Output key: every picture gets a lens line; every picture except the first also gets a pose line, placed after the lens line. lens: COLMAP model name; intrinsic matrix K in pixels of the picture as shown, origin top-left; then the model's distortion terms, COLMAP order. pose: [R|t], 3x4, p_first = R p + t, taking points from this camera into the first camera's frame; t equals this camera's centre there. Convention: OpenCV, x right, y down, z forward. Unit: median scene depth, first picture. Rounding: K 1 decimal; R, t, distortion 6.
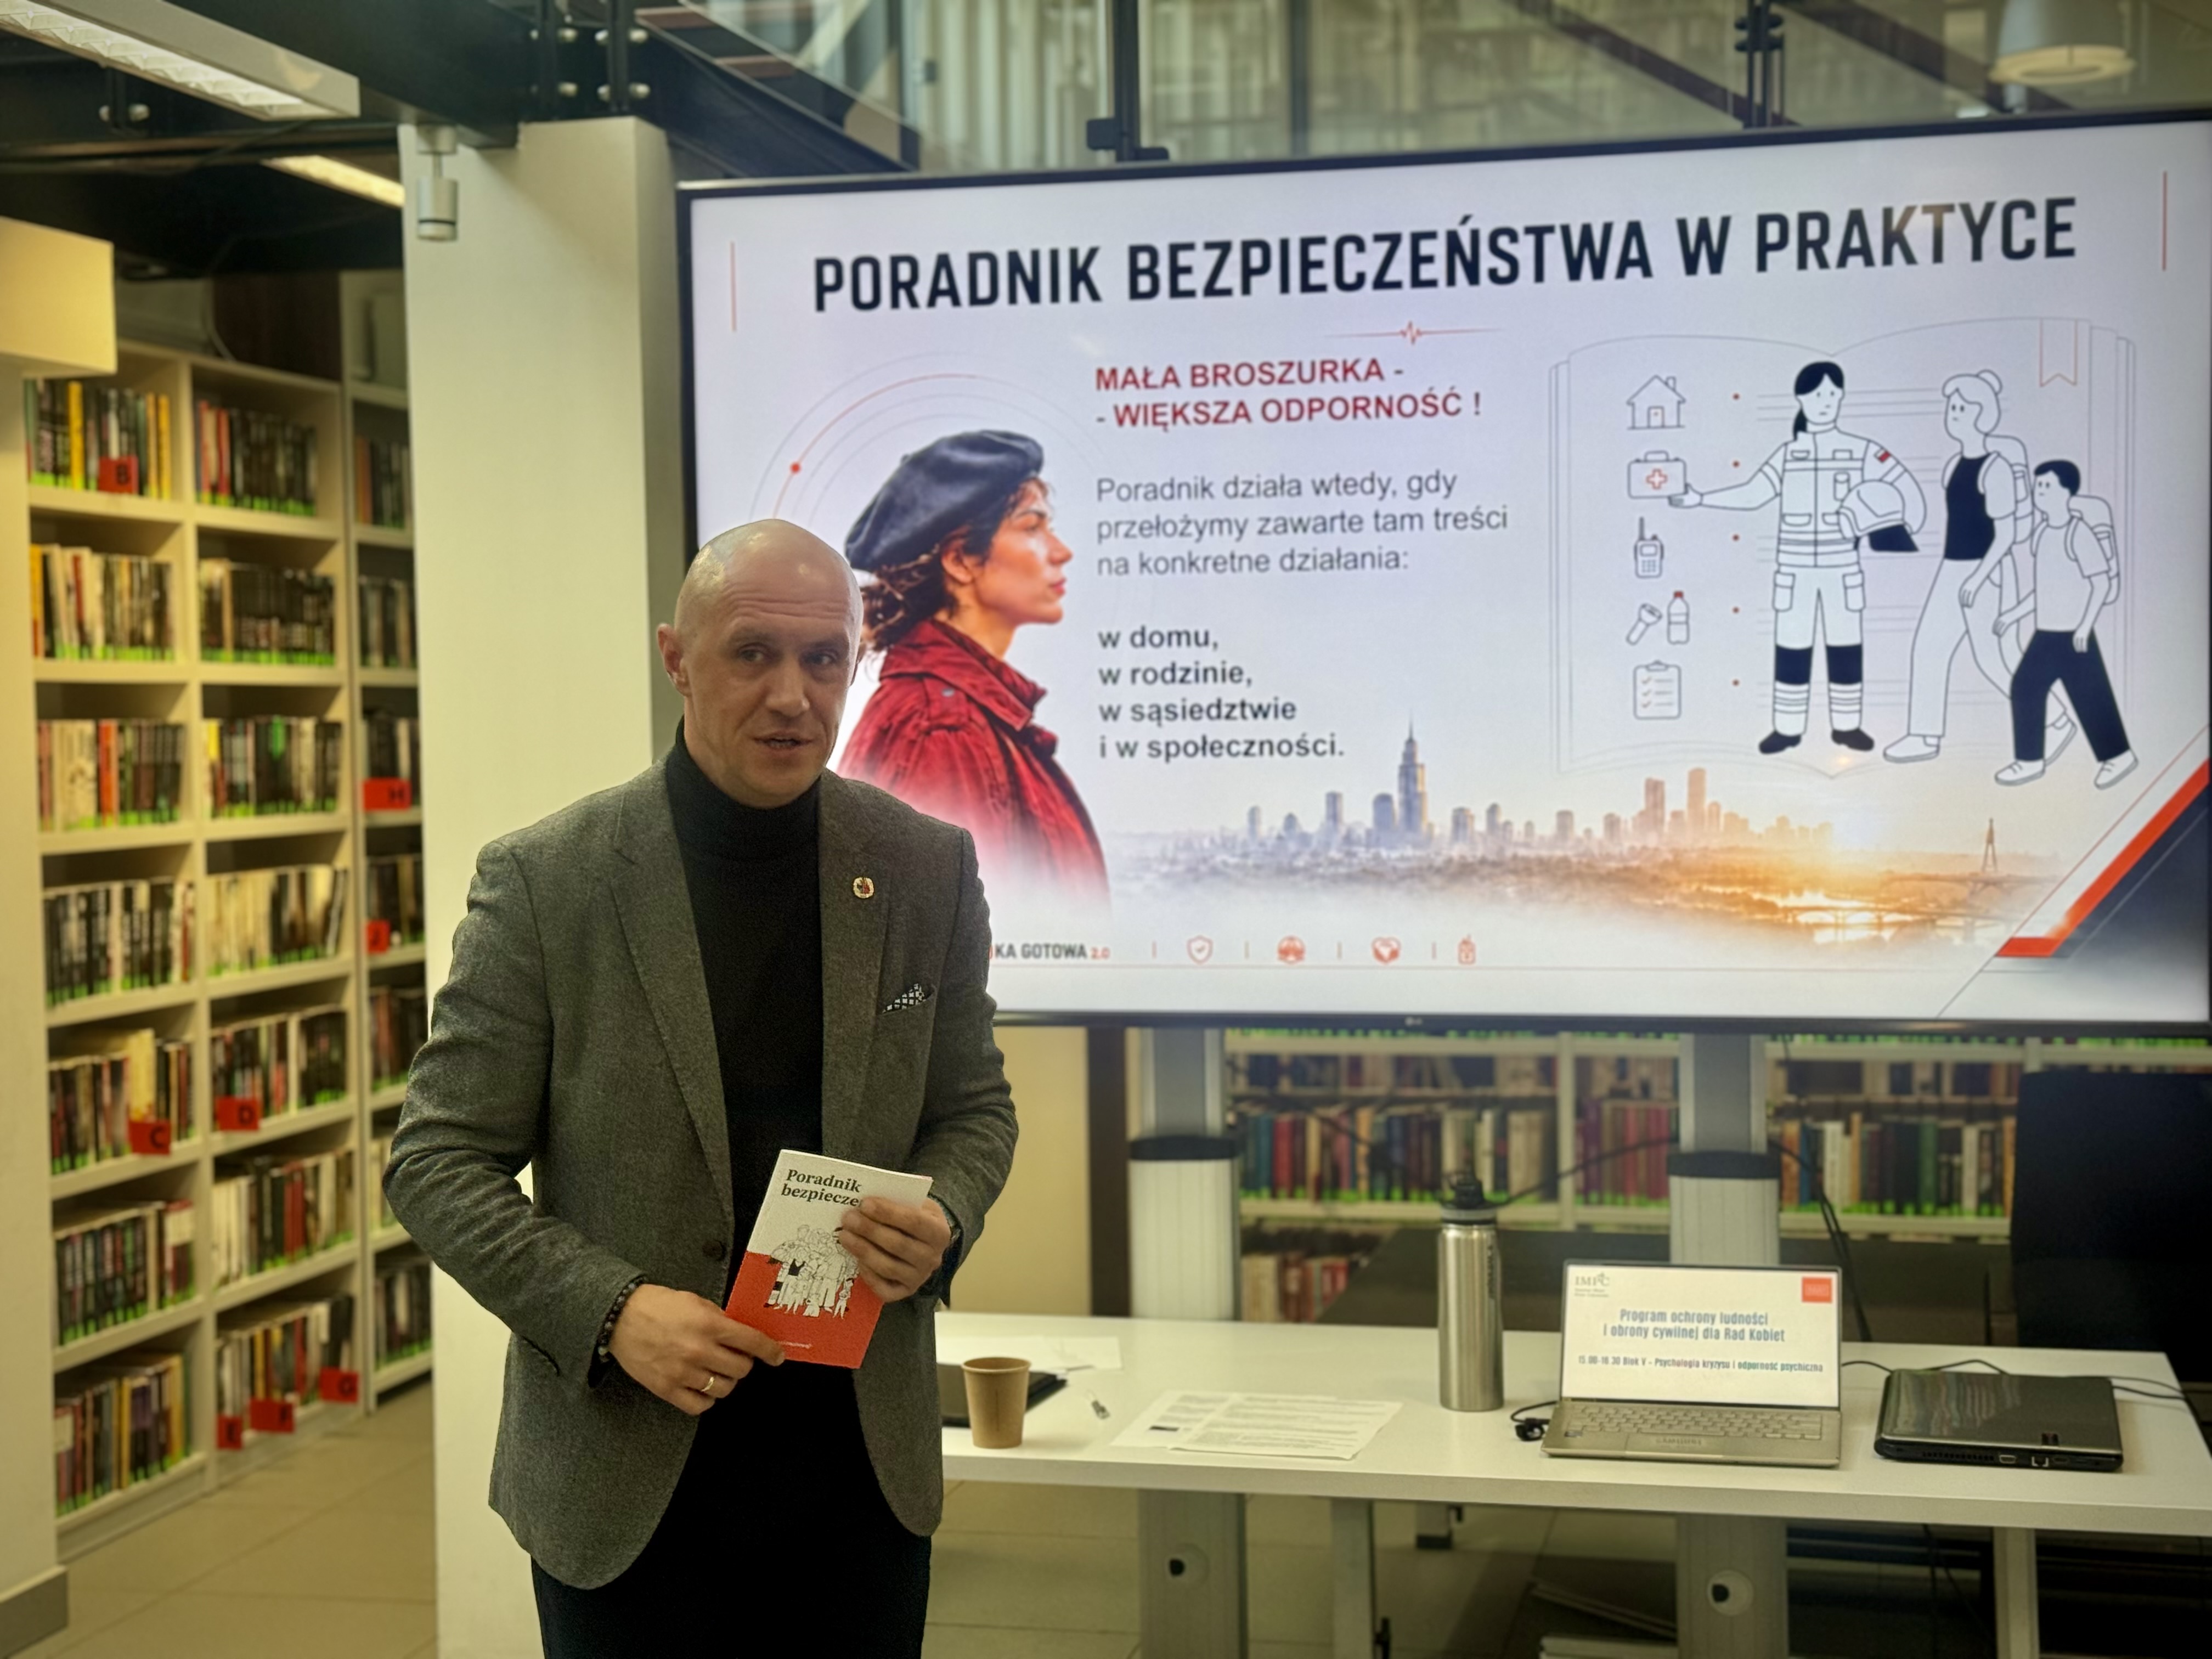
lens RADIAL K [[3334.6, 0, 1104.6], [0, 3334.6, 864.2], [0, 0, 1]] dist [0.244424, -0.519913]
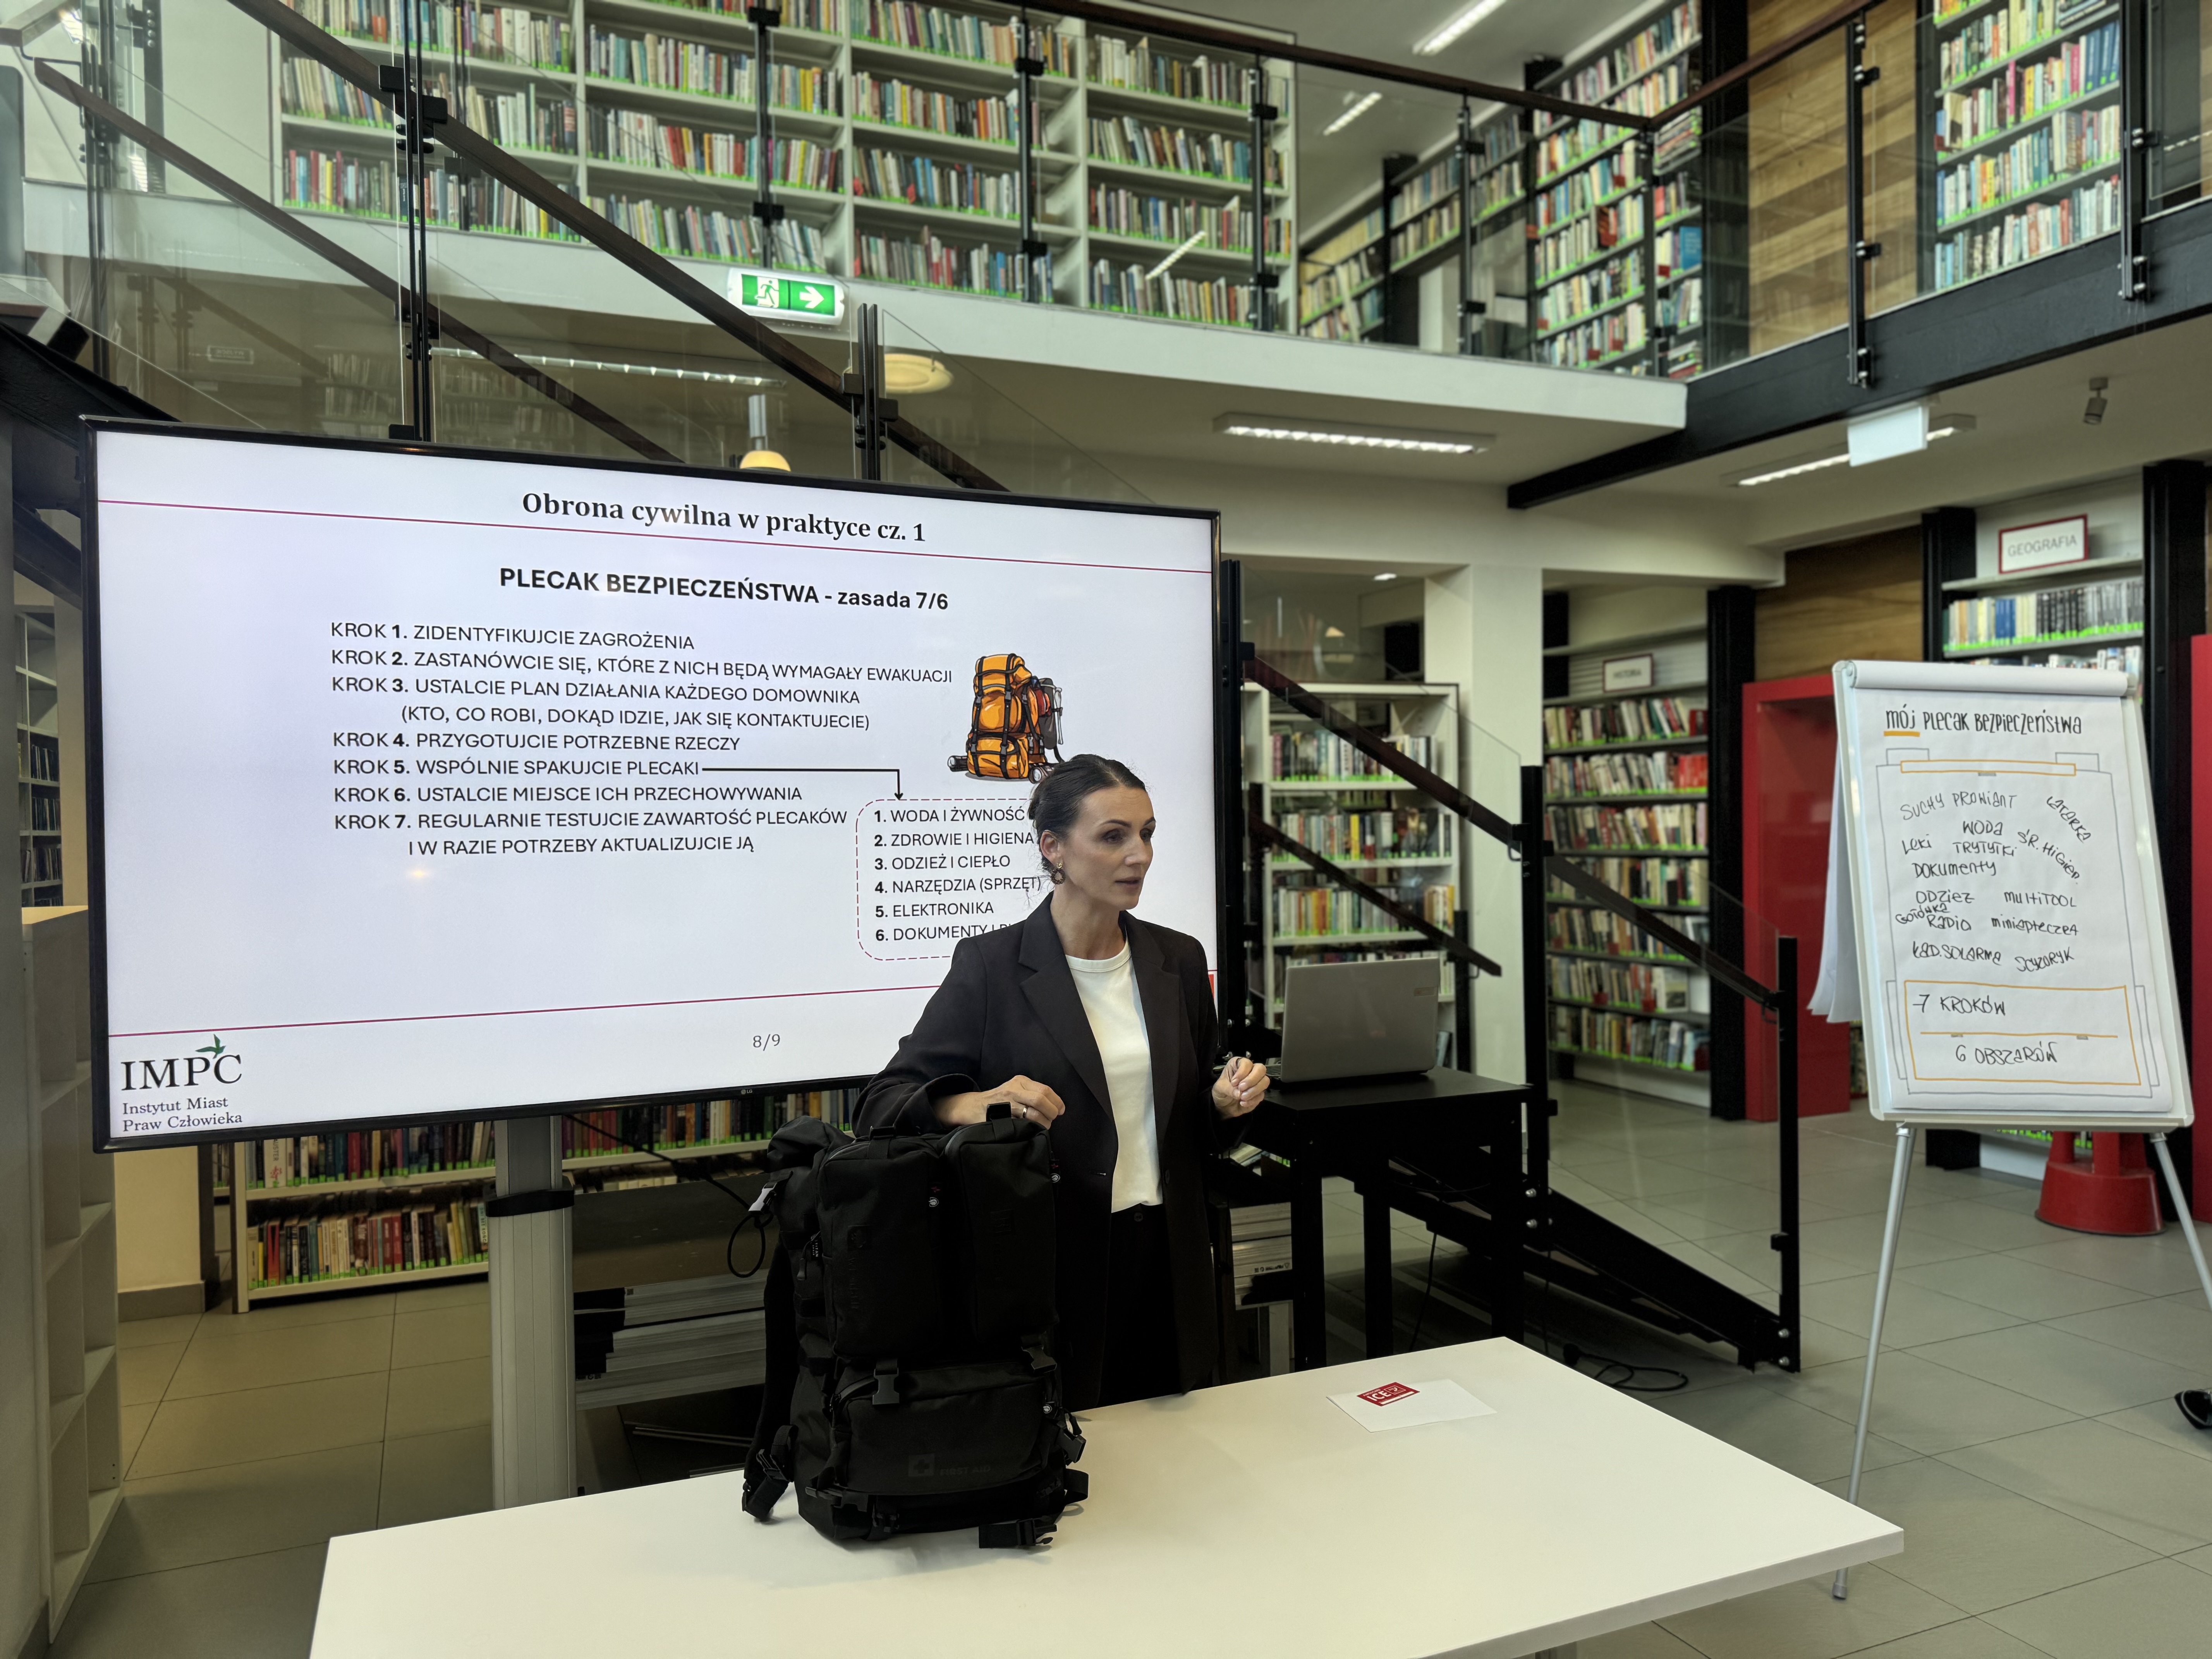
lens RADIAL K [[1568.2, 0, 1106.0], [0, 1568.2, 829.5], [0, 0, 1]] dist [0.063249, -0.105383]
pose [[0.805873, -0.000695, 0.592088, -0.106471], [0.031456, 0.998637, -0.041643, -0.018913], [-0.591252, 0.052184, 0.804796, 0.238077]]
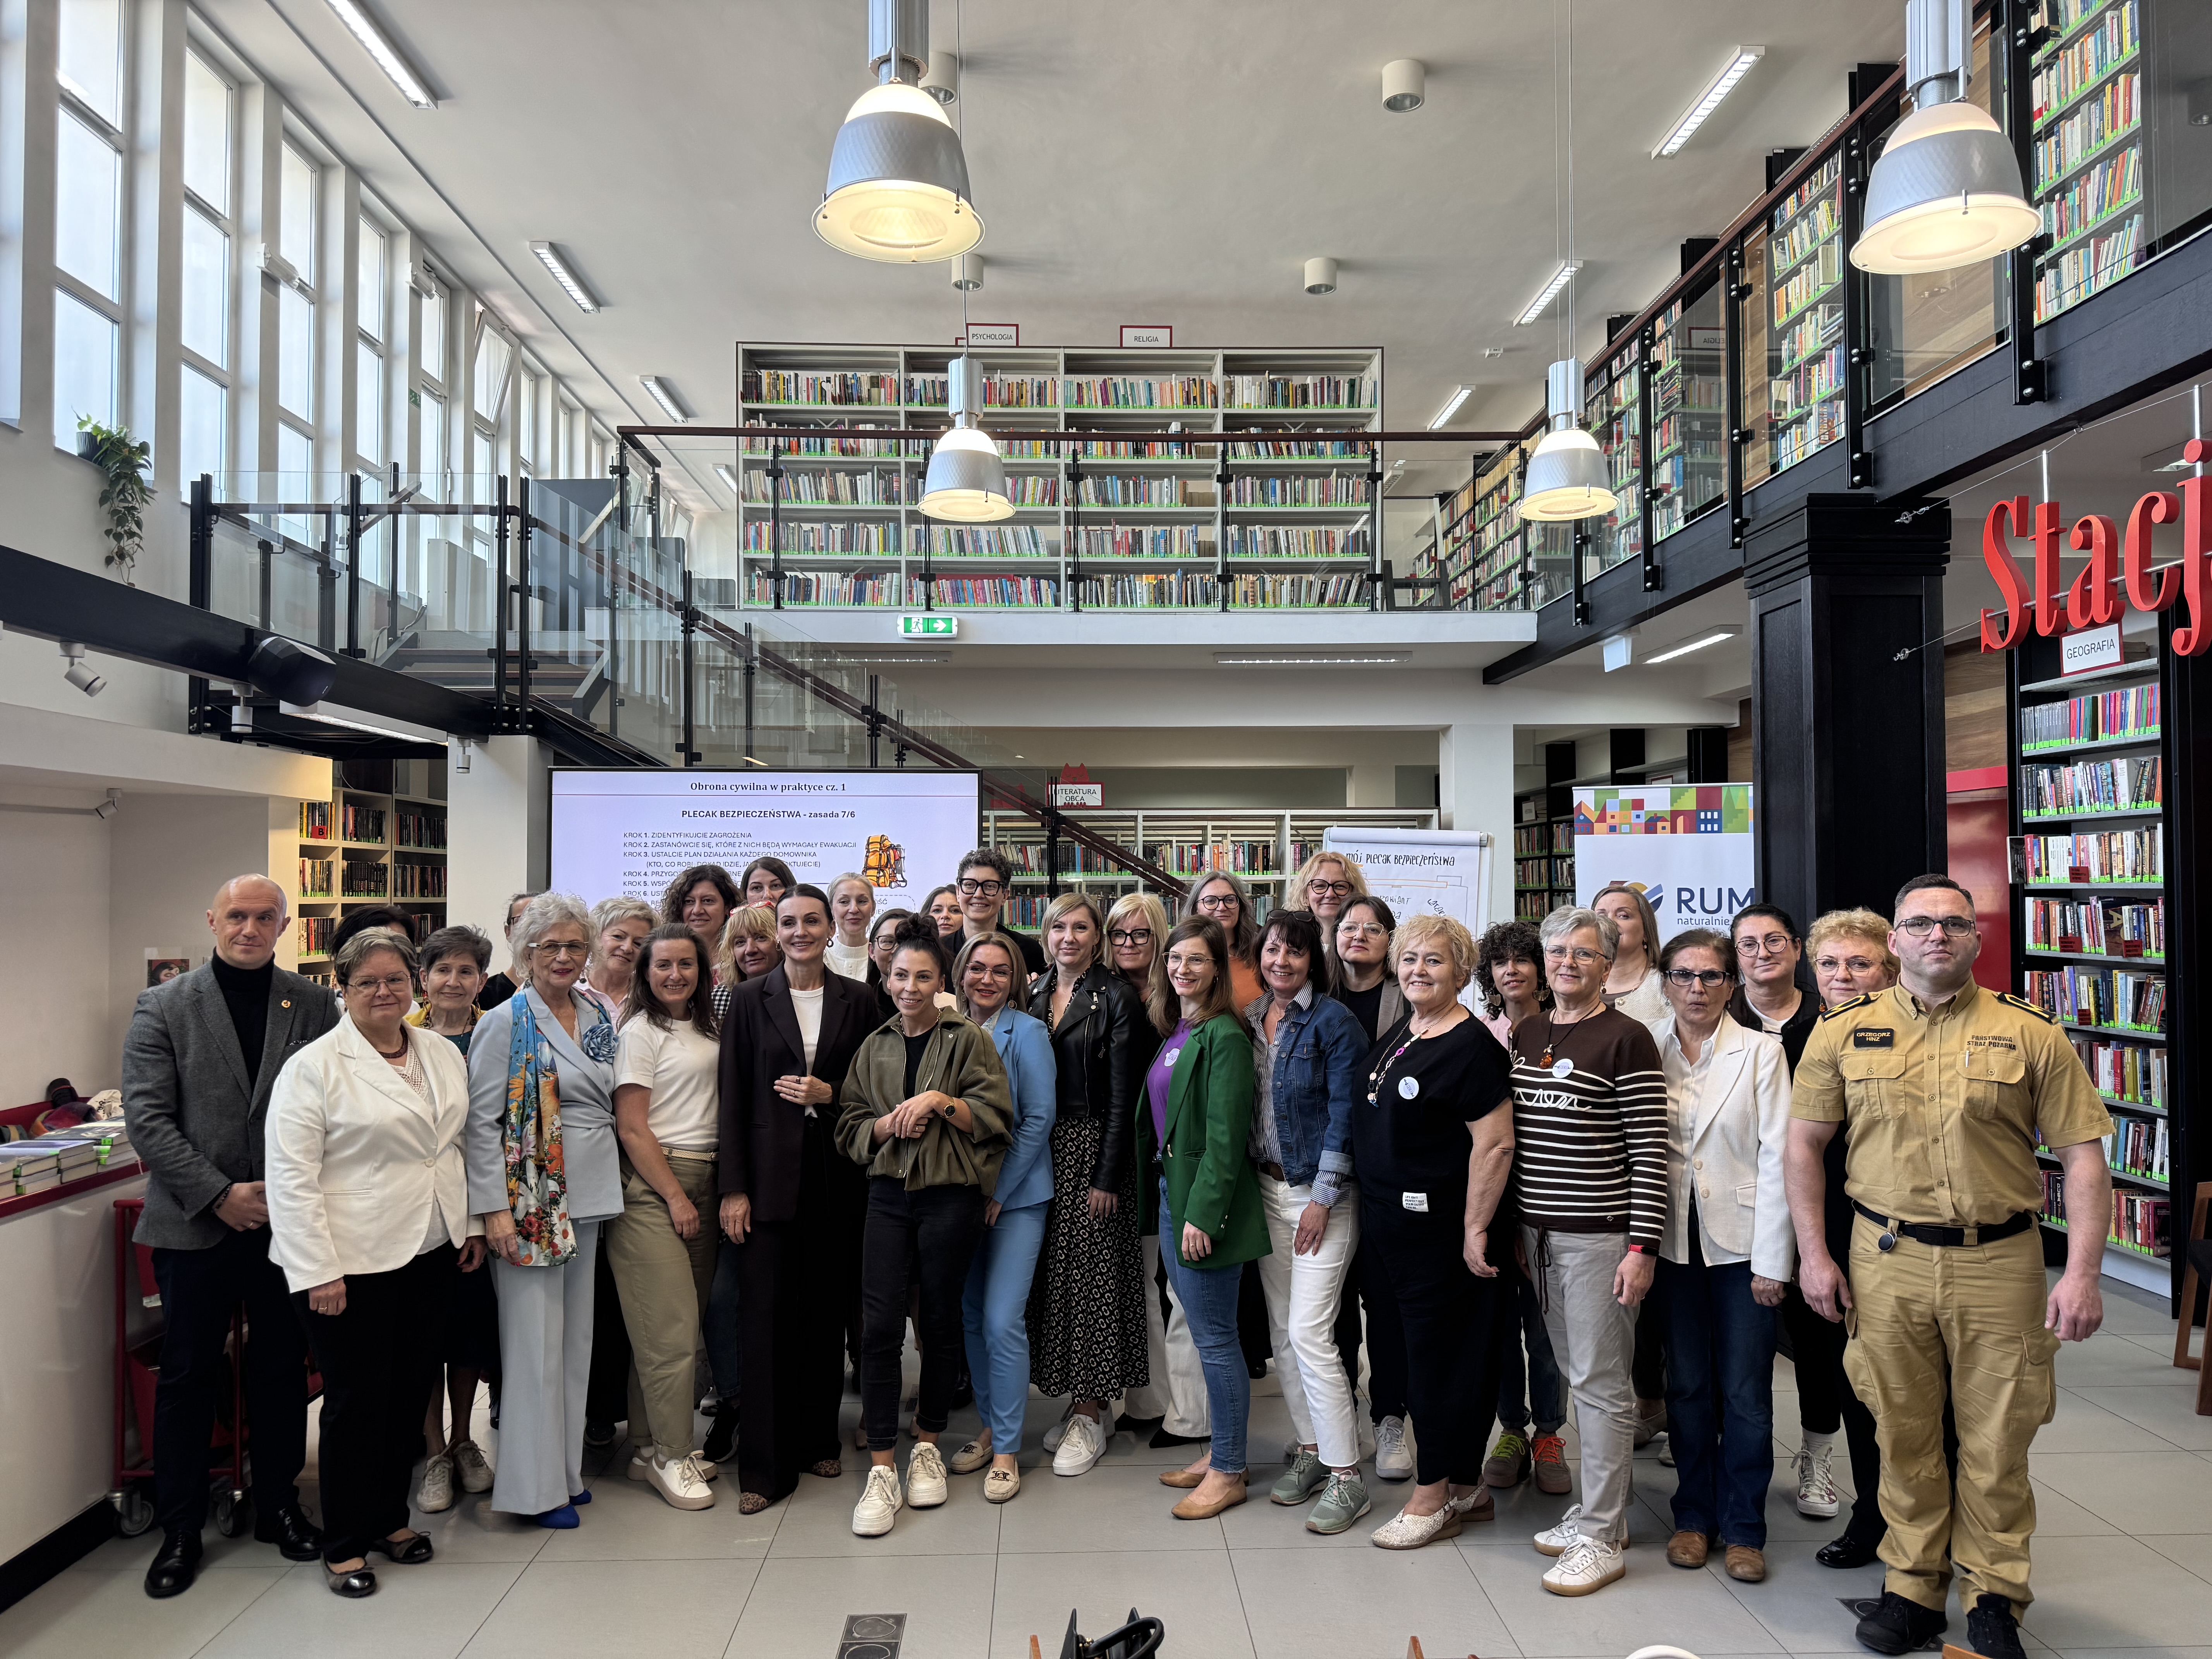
lens RADIAL K [[1540.9, 0, 1106.0], [0, 1540.9, 829.5], [0, 0, 1]] dist [0.165870, -0.191168]
pose [[0.965361, 0.022113, 0.259978, 0.002263], [0.000703, 0.996178, -0.087343, 0.000373], [-0.260916, 0.084501, 0.961656, -0.426984]]
